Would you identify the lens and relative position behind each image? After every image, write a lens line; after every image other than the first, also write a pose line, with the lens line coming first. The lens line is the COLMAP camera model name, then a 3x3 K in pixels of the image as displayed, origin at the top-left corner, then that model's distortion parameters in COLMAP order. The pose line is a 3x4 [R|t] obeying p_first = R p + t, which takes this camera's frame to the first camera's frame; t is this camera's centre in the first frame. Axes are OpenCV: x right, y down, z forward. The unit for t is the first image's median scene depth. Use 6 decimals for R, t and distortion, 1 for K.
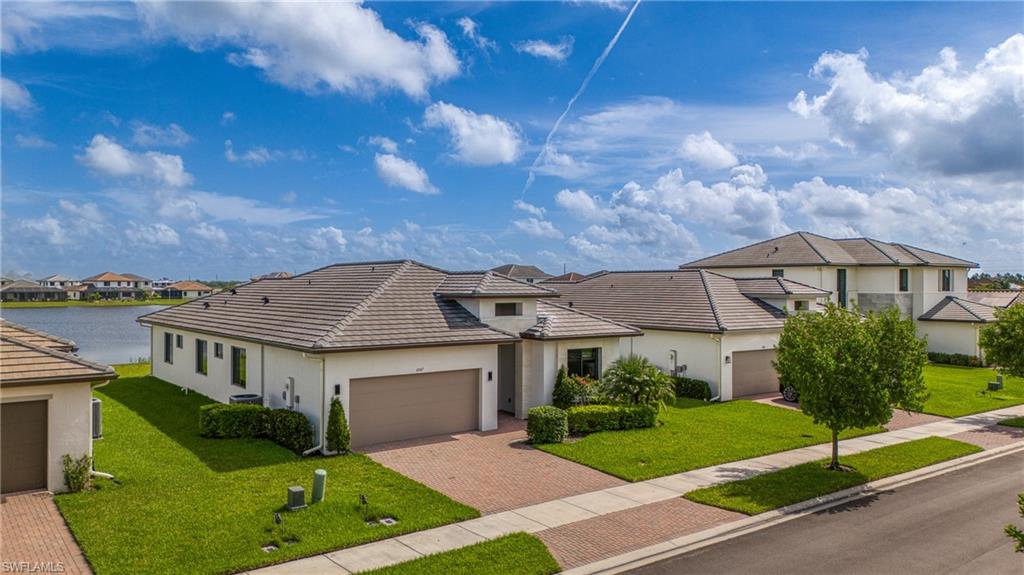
lens RADIAL K [[721.0, 0, 503.2], [0, 721.0, 287.1], [0, 0, 1]] dist [0.048887, -0.003094]
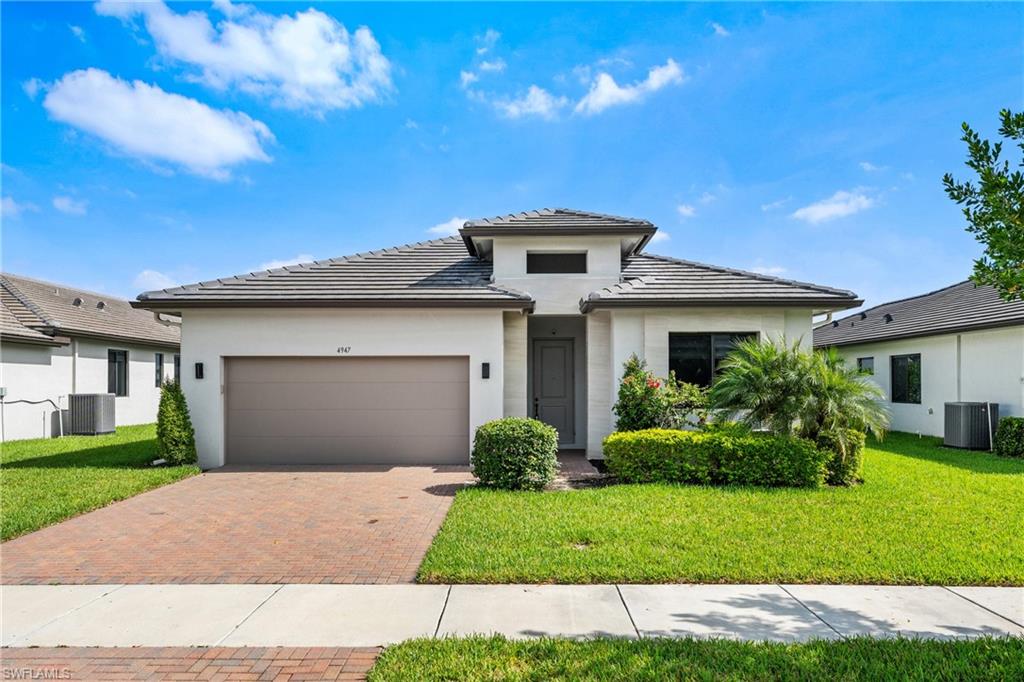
lens RADIAL K [[683.5, 0, 515.4], [0, 683.5, 386.9], [0, 0, 1]] dist [-0.003188, -0.001313]
pose [[0.812981, 0.001873, -0.582288, 0.294014], [0.000326, 0.999993, 0.003673, 0.127852], [0.582291, -0.003176, 0.812974, 0.555494]]
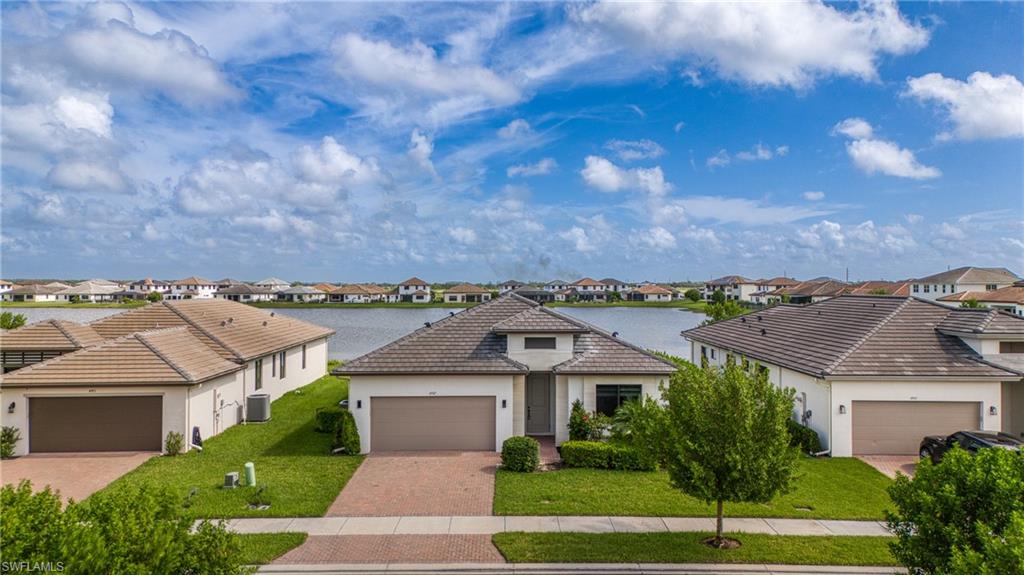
lens RADIAL K [[721.0, 0, 503.2], [0, 721.0, 287.1], [0, 0, 1]] dist [0.048887, -0.003094]
pose [[0.813523, -0.004700, -0.581513, 0.596003], [0.002814, 0.999987, -0.004146, -0.048641], [0.581526, 0.001736, 0.813526, 0.092695]]
